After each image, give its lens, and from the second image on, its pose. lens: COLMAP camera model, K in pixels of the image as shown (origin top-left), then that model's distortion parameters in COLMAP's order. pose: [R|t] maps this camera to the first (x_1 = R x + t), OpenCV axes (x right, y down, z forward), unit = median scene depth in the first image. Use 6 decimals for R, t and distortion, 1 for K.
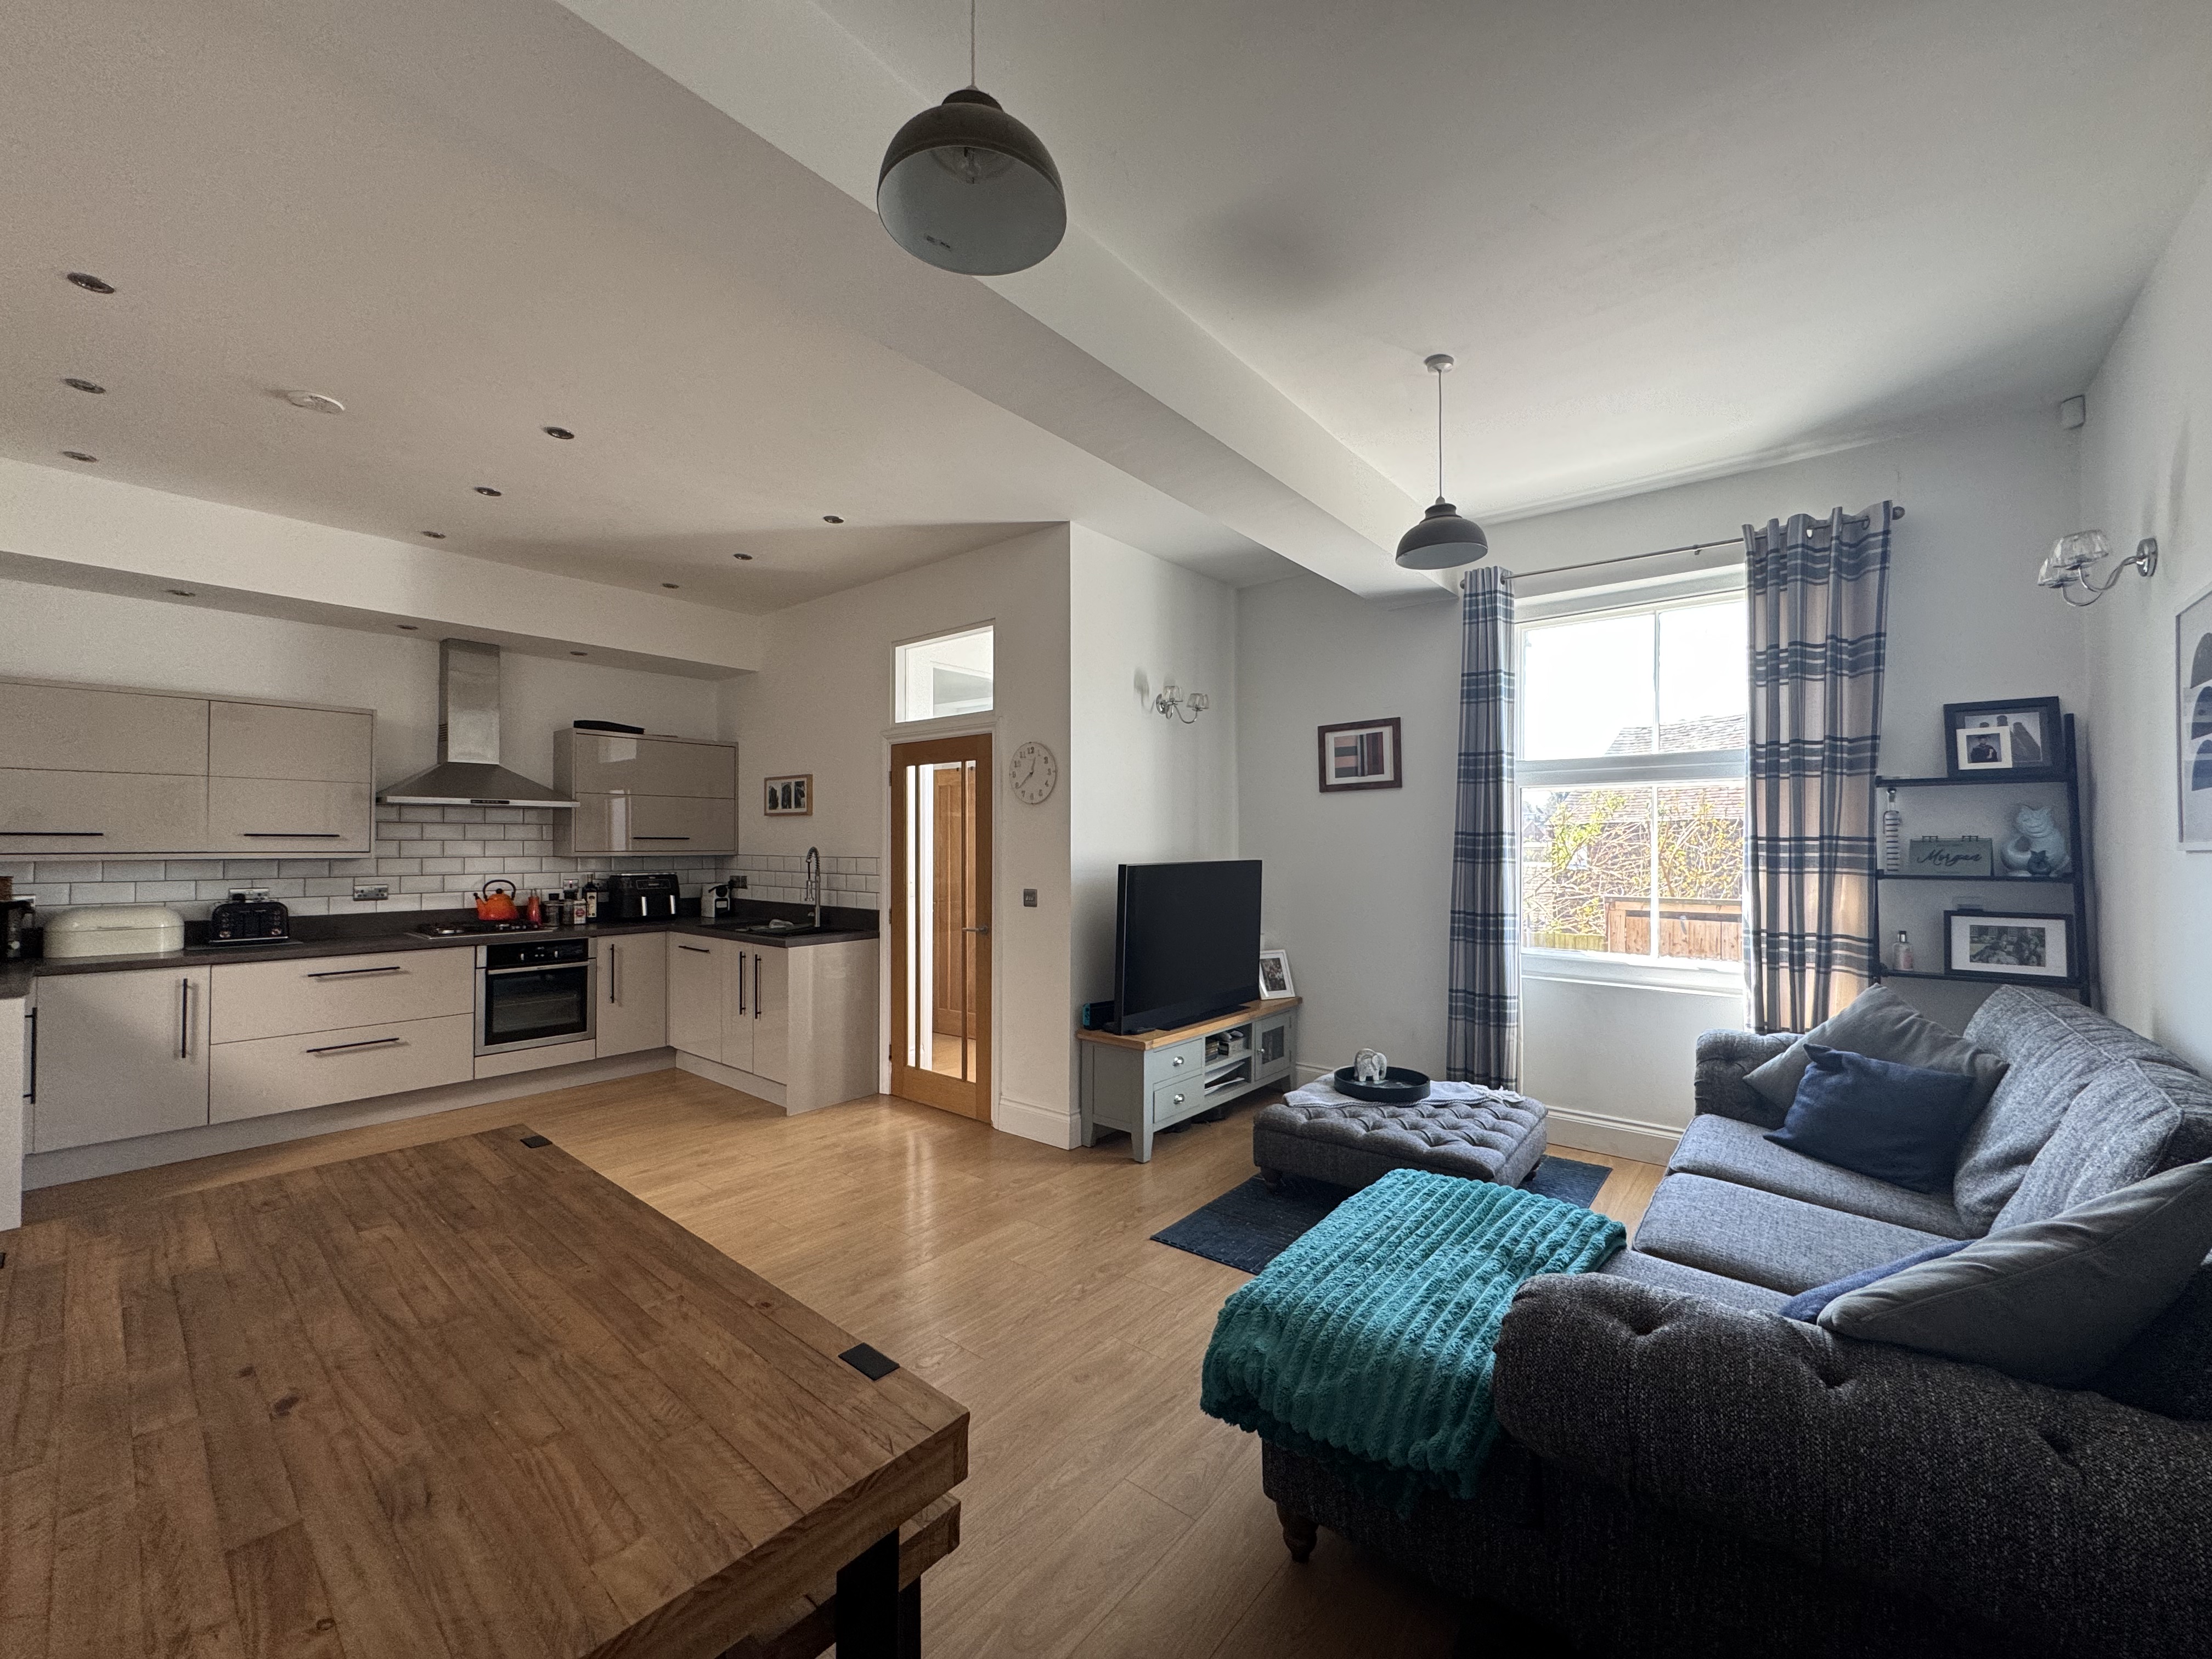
lens RADIAL K [[882.7, 0, 1110.5], [0, 882.7, 833.2], [0, 0, 1]] dist [-0.002271, 0.000510]
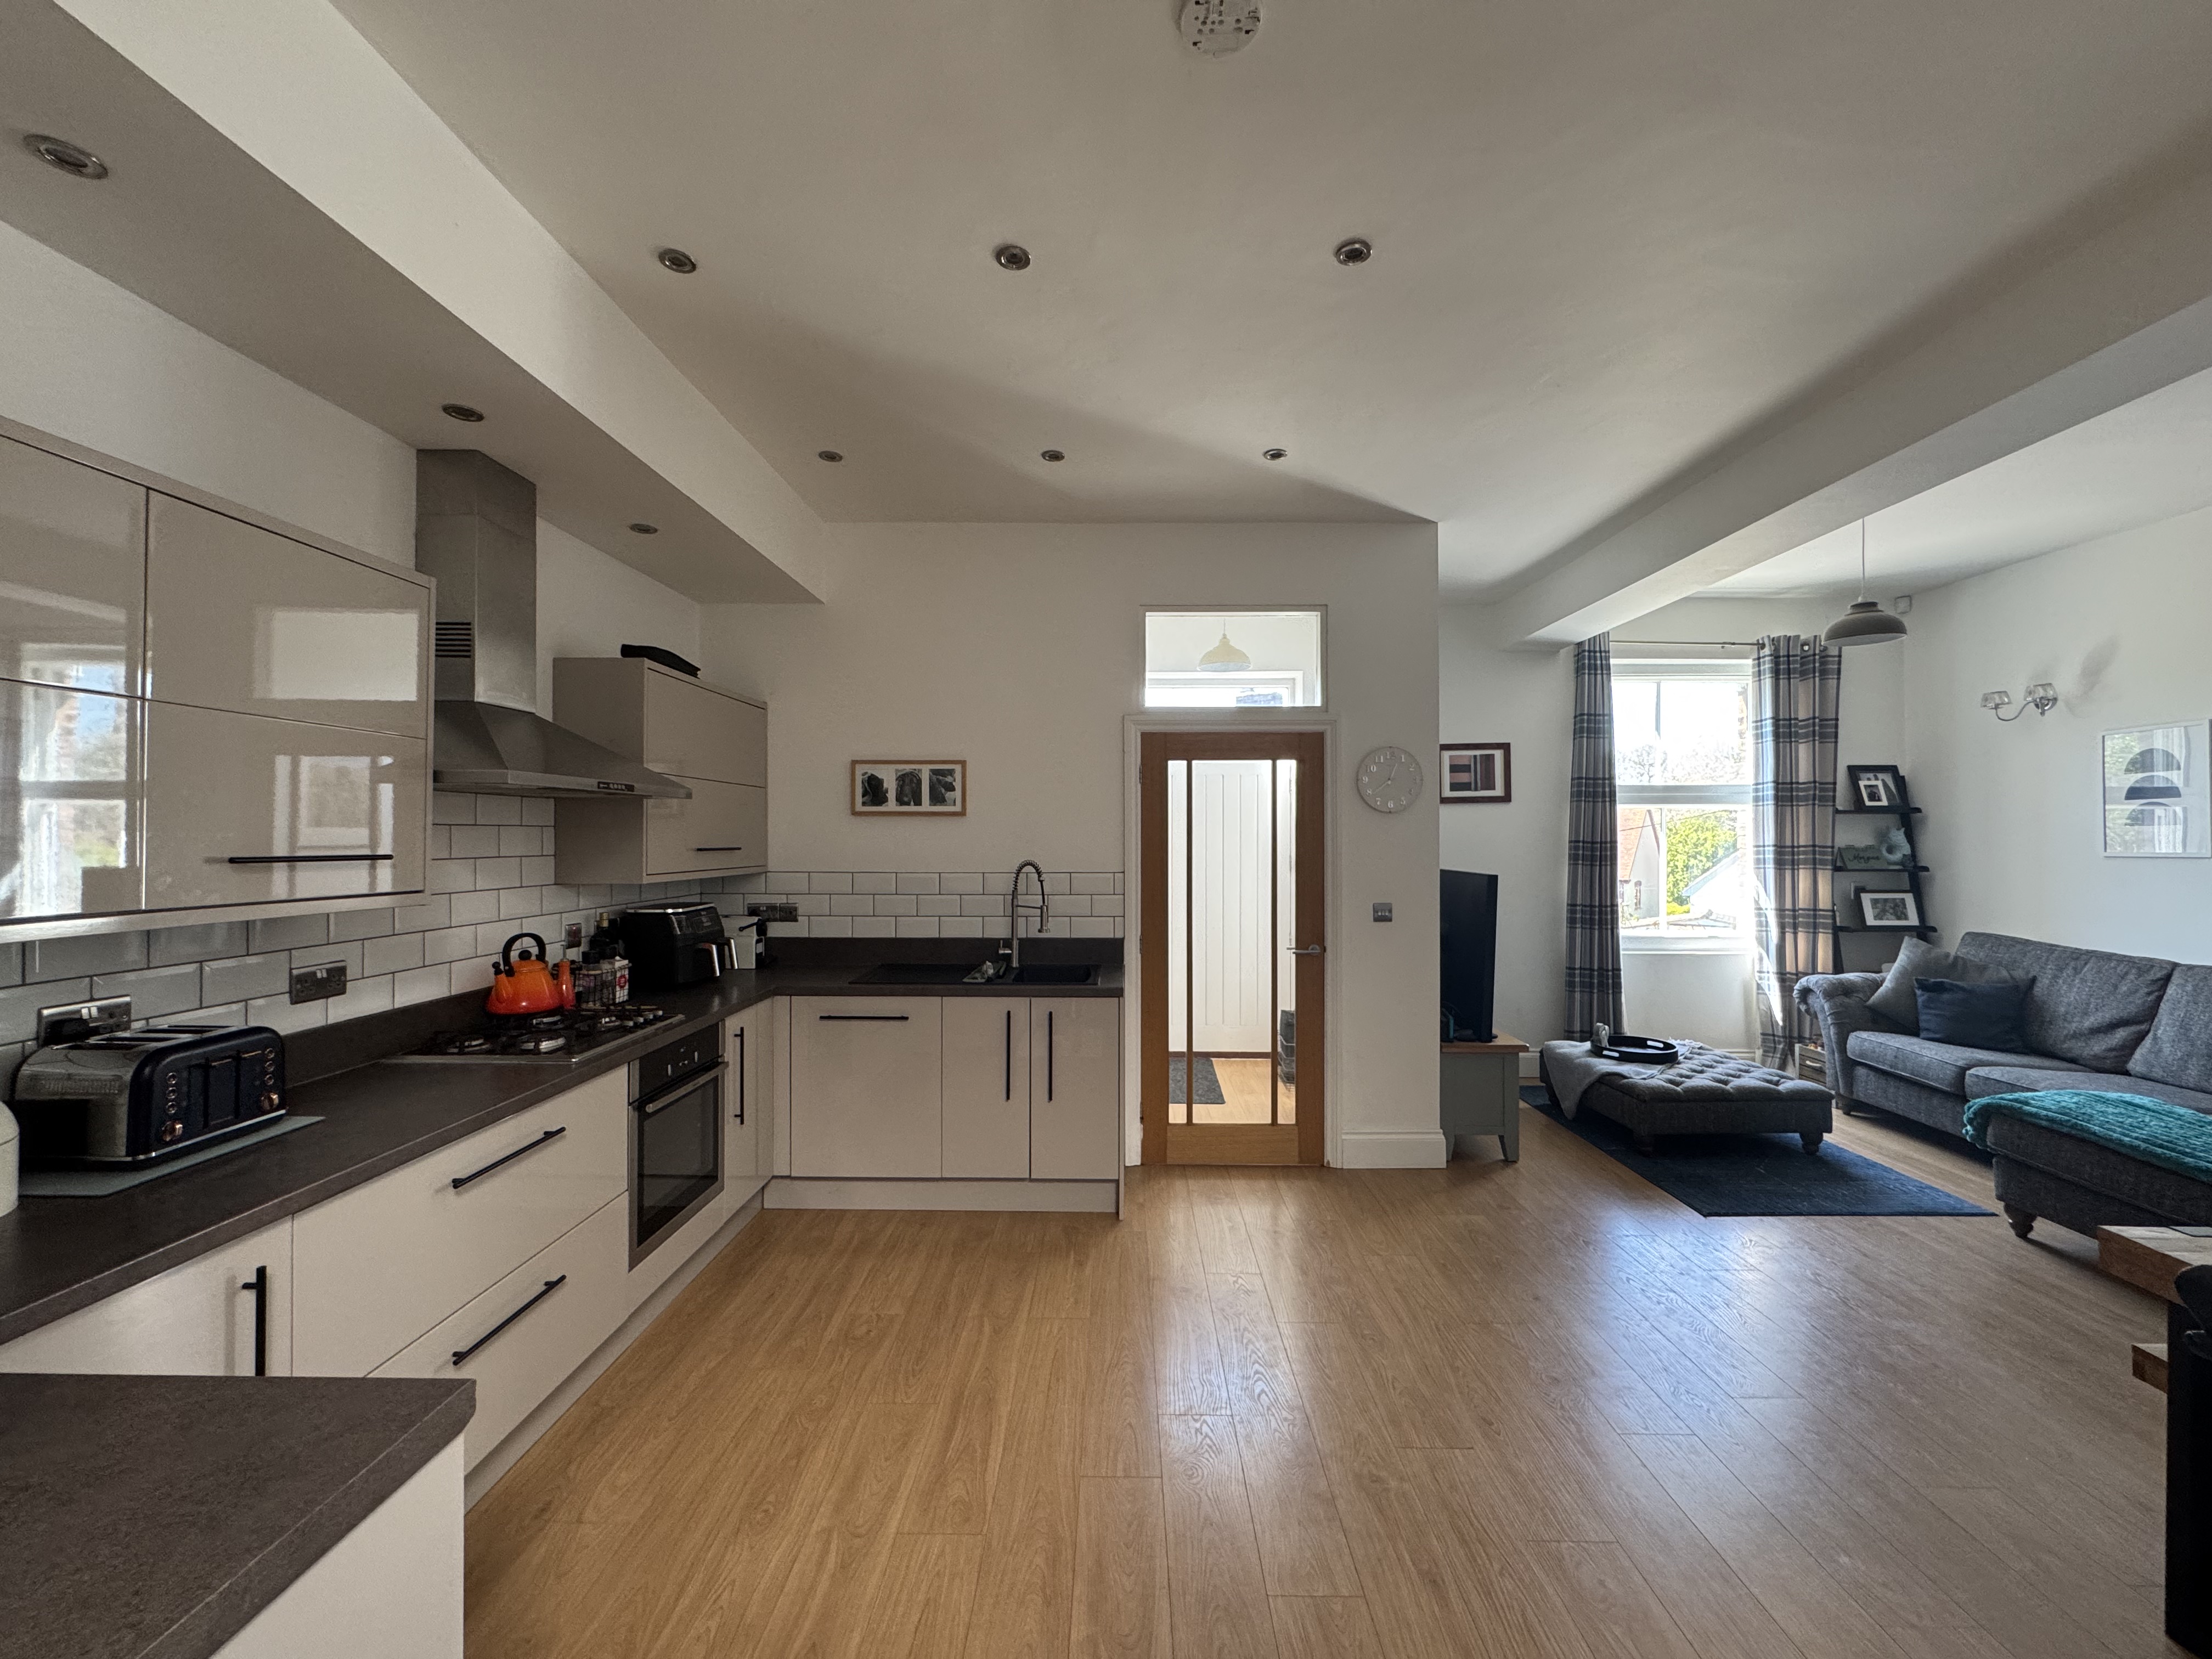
lens RADIAL K [[882.7, 0, 1108.5], [0, 882.7, 833.9], [0, 0, 1]] dist [-0.002271, 0.000510]
pose [[0.778219, 0.001434, 0.627991, -0.829087], [-0.006748, 0.999959, 0.006079, -0.012661], [-0.627956, -0.008969, 0.778197, 0.415534]]
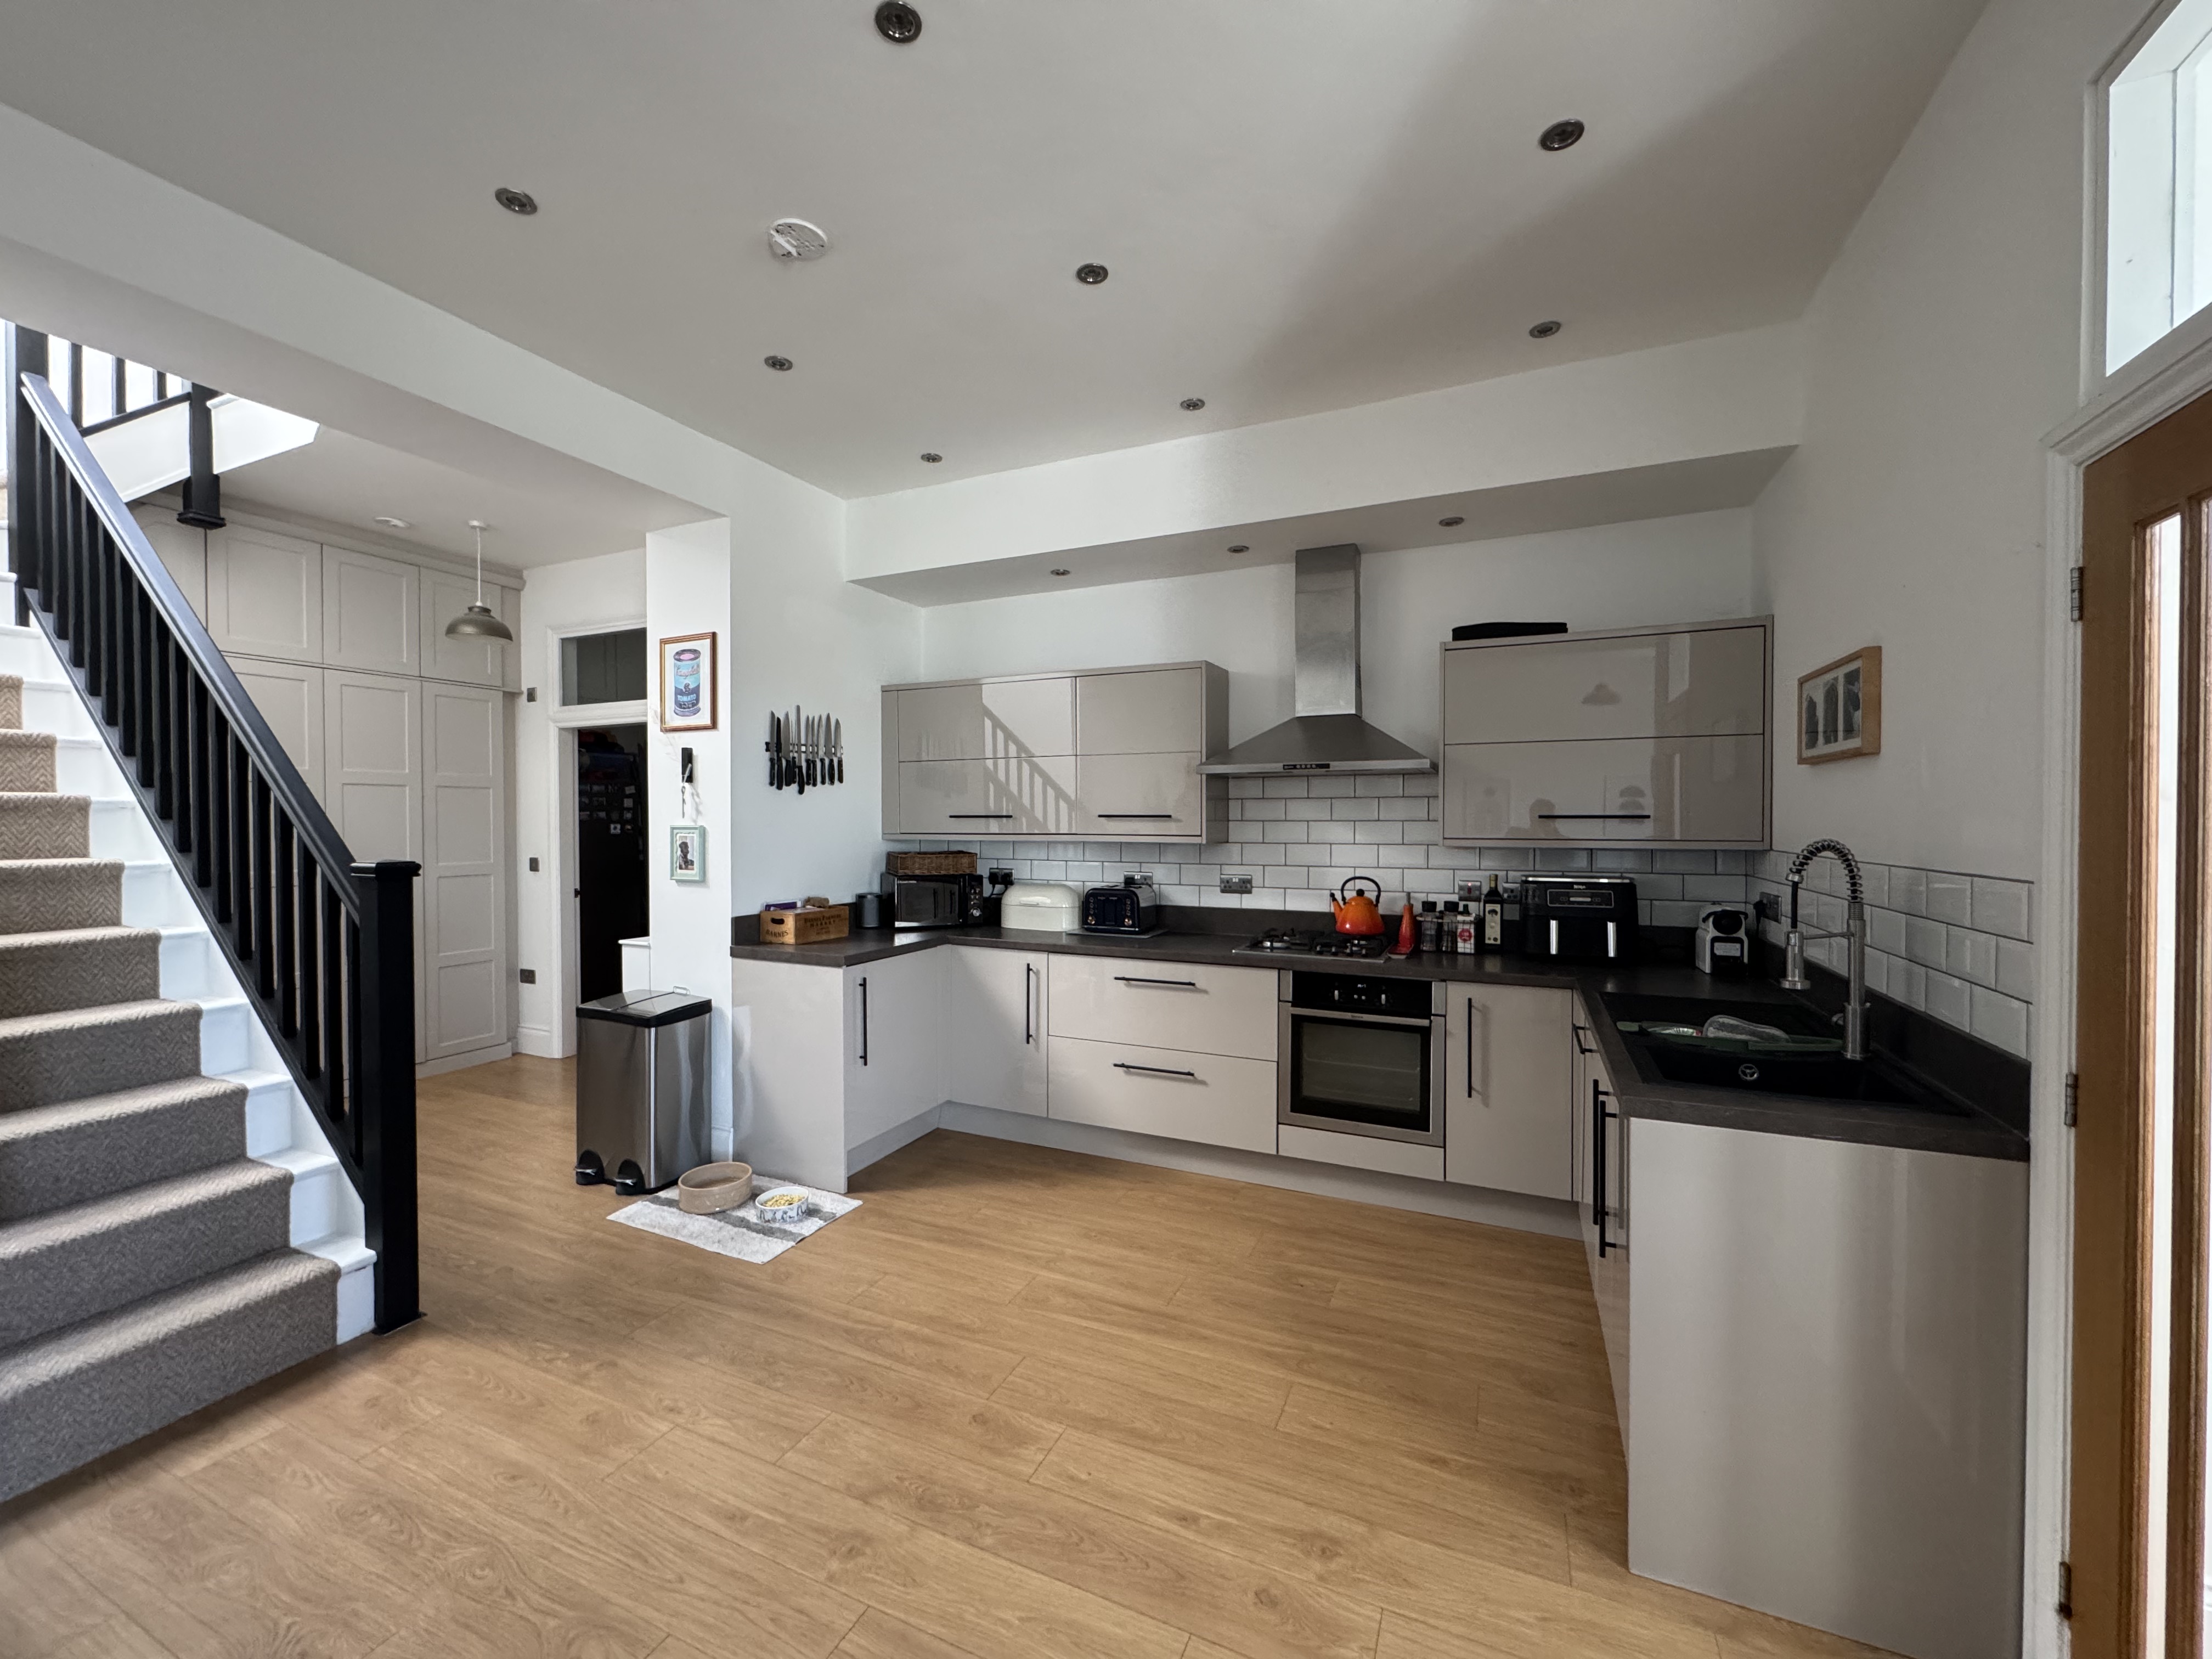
lens RADIAL K [[882.7, 0, 1103.4], [0, 882.7, 834.0], [0, 0, 1]] dist [-0.002271, 0.000510]
pose [[0.257517, 0.014776, -0.966161, -0.068846], [0.011044, 0.999773, 0.018233, 0.003757], [0.966211, -0.015366, 0.257295, 0.682195]]
